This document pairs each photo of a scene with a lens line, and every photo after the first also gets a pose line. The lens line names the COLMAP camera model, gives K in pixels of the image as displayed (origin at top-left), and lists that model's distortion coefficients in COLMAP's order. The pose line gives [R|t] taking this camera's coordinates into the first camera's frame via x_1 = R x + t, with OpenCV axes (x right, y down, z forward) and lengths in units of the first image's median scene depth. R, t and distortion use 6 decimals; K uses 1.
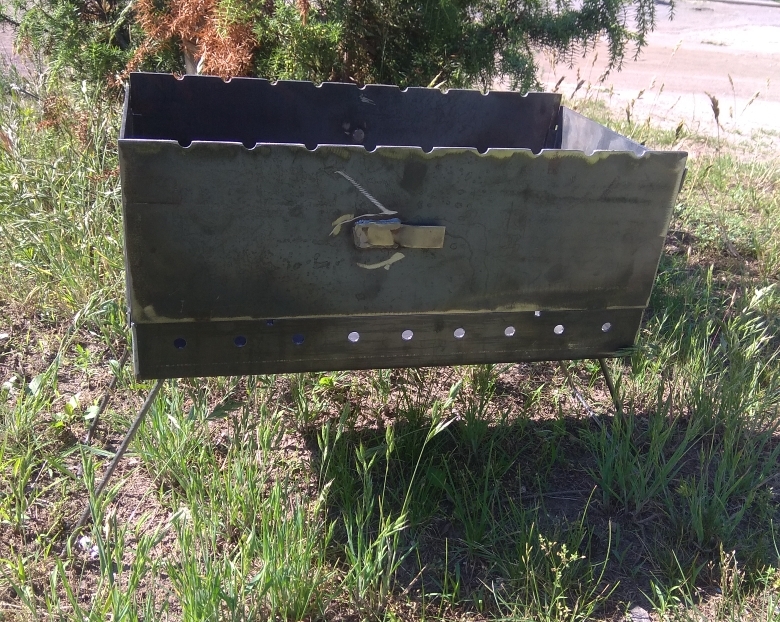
lens RADIAL K [[619.9, 0, 389.9], [0, 619.9, 310.7], [0, 0, 1]] dist [0.017704, 0.004339]
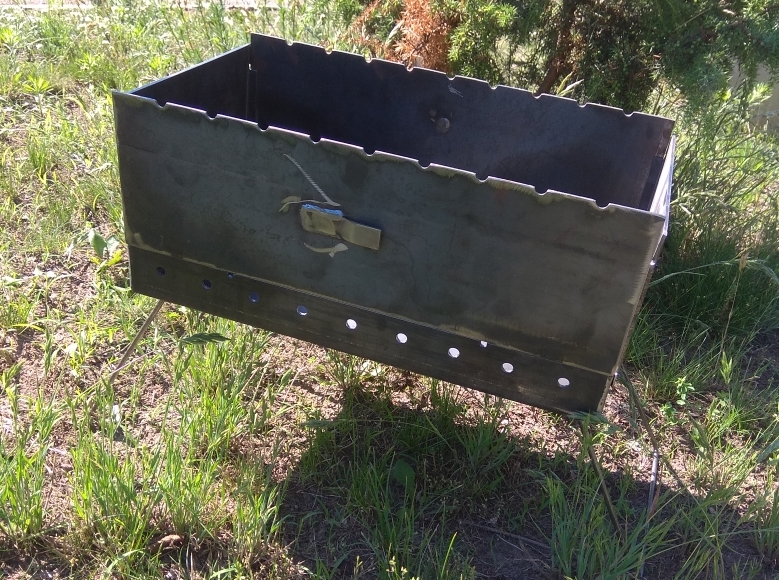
lens RADIAL K [[615.1, 0, 389.3], [0, 615.1, 290.5], [0, 0, 1]] dist [0.017682, -0.019151]
pose [[0.895960, 0.281205, -0.343772, 0.464992], [-0.273568, 0.959183, 0.071619, -0.115375], [0.349880, 0.029877, 0.936318, 0.073937]]
